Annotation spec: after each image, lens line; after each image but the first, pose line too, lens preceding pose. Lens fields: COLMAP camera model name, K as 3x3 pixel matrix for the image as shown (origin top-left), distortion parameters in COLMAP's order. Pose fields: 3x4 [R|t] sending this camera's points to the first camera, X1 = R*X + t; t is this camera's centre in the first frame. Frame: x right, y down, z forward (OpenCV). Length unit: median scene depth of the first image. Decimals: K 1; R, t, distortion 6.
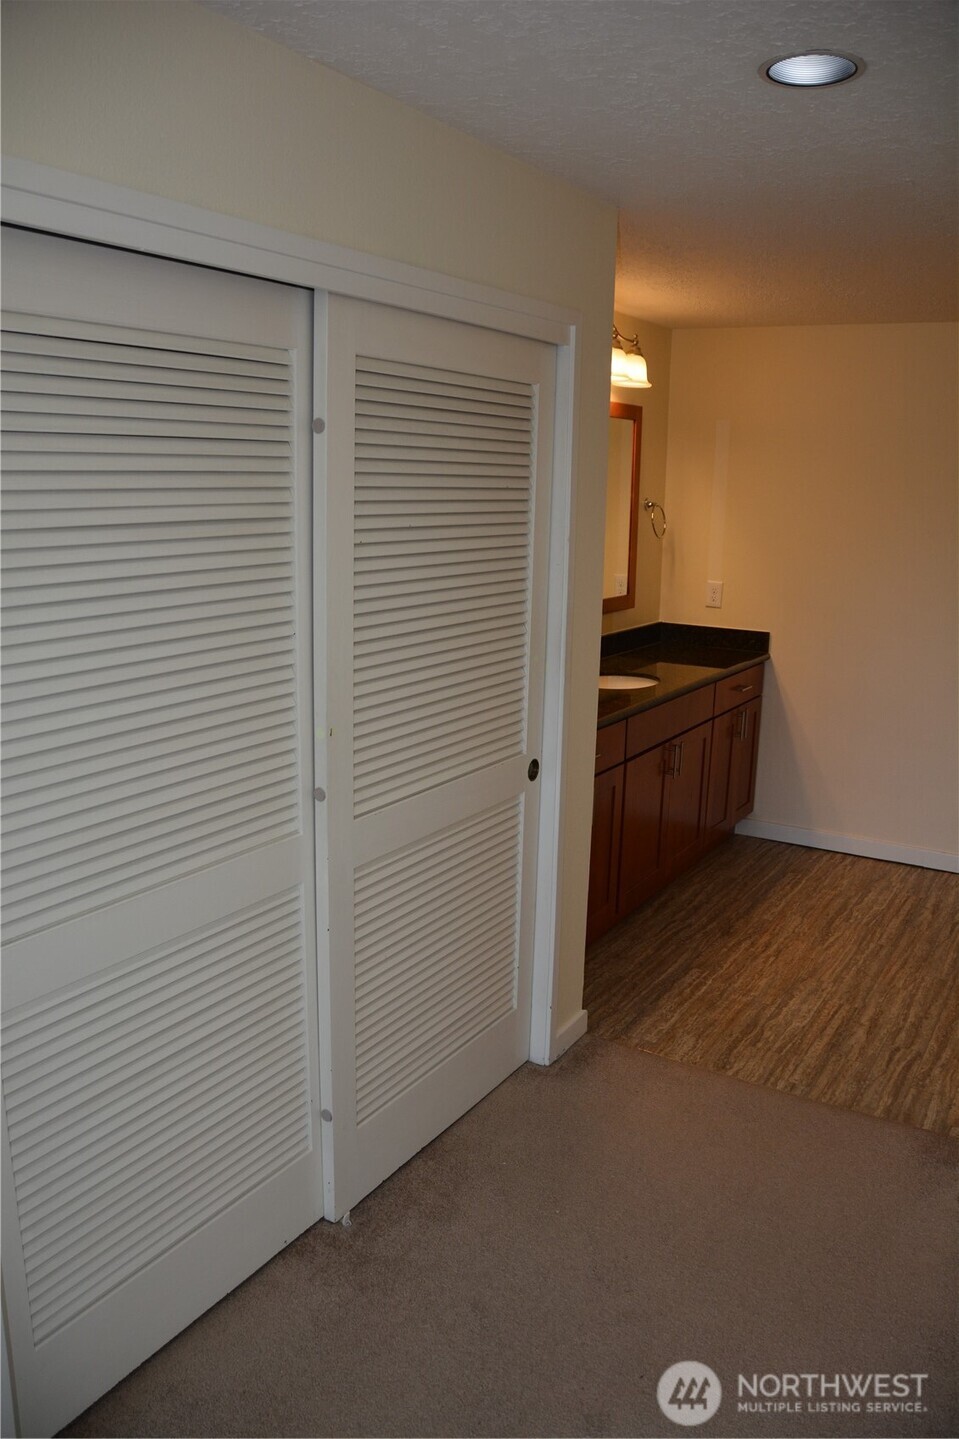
lens RADIAL K [[1152.2, 0, 495.1], [0, 1152.2, 725.0], [0, 0, 1]] dist [-0.156852, 0.117309]
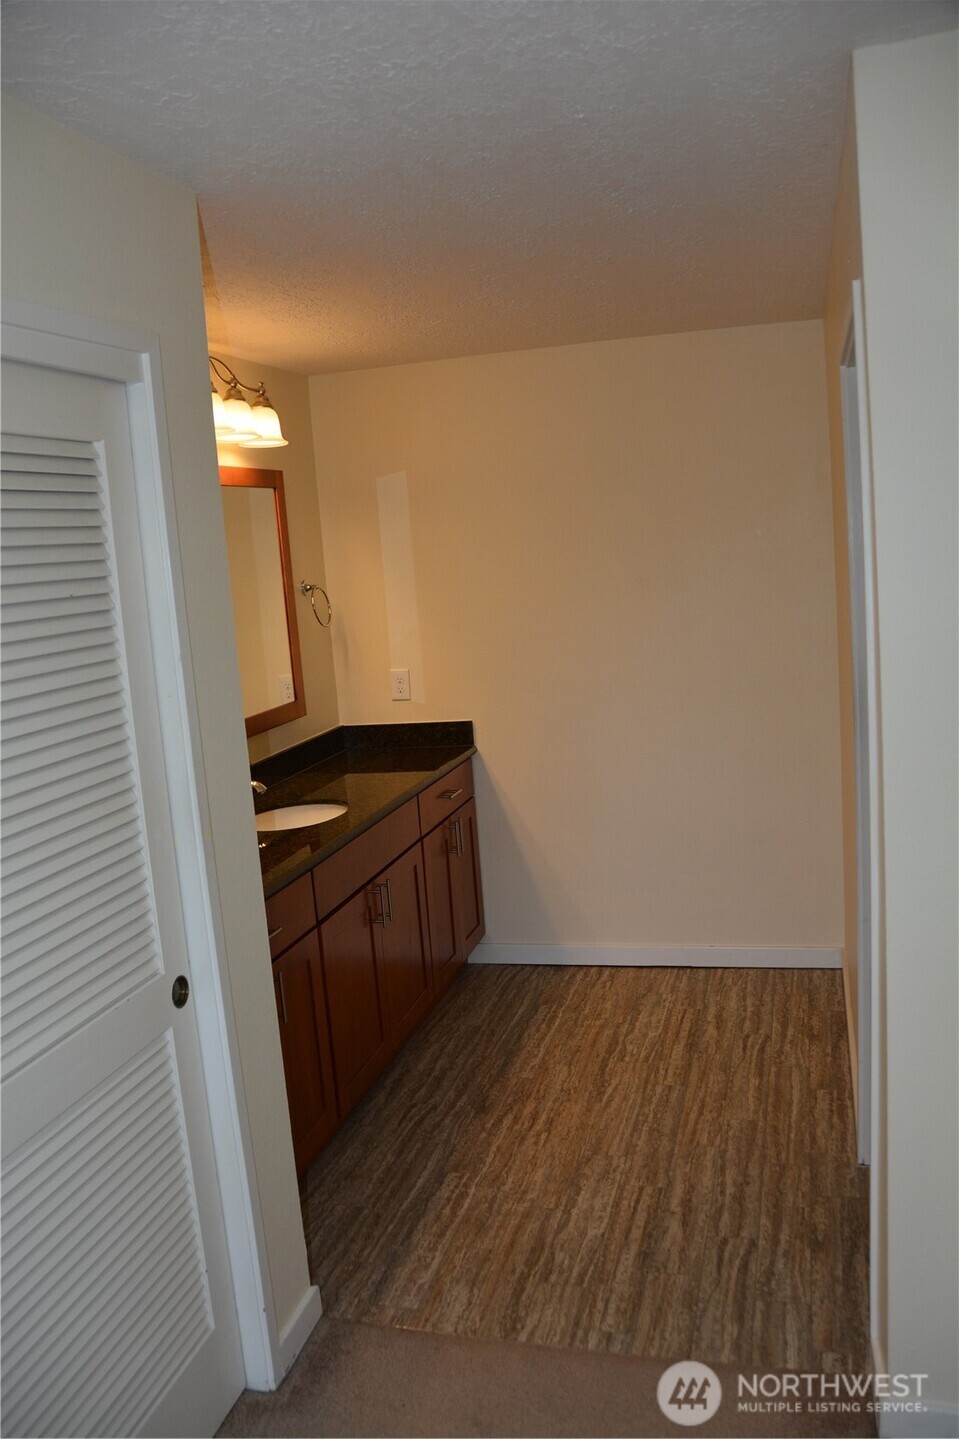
lens RADIAL K [[1152.2, 0, 495.1], [0, 1152.2, 725.0], [0, 0, 1]] dist [-0.156852, 0.117309]
pose [[0.956726, -0.138840, 0.255731, 0.051196], [0.155262, 0.986844, -0.045087, -0.048225], [-0.246107, 0.082841, 0.965696, 0.229940]]
